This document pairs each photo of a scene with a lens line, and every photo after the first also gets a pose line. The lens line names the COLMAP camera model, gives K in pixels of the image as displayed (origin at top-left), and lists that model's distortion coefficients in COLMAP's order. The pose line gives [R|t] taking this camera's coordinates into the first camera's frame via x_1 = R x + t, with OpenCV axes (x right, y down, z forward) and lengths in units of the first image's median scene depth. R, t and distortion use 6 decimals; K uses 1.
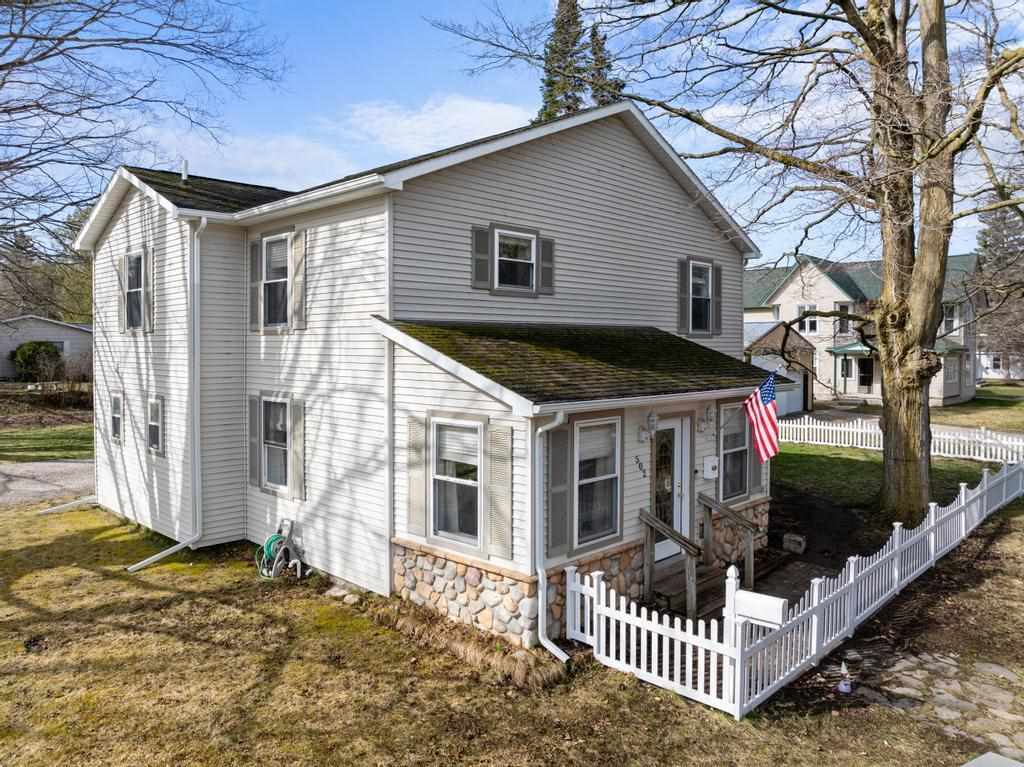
lens RADIAL K [[720.5, 0, 519.7], [0, 720.5, 354.4], [0, 0, 1]] dist [-0.026584, -0.010609]
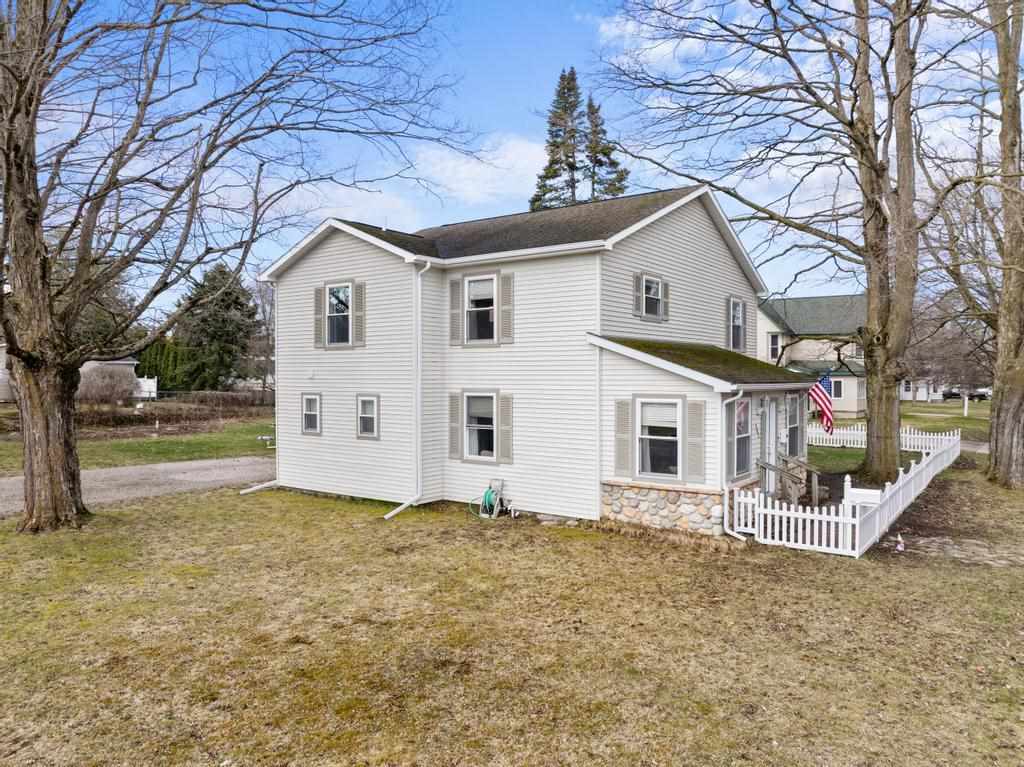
lens RADIAL K [[720.5, 0, 511.2], [0, 720.5, 382.2], [0, 0, 1]] dist [-0.026584, -0.010609]
pose [[0.990439, -0.003007, 0.137916, -0.512108], [0.003778, 0.999979, -0.005325, 0.050813], [-0.137897, 0.005796, 0.990430, -0.417879]]
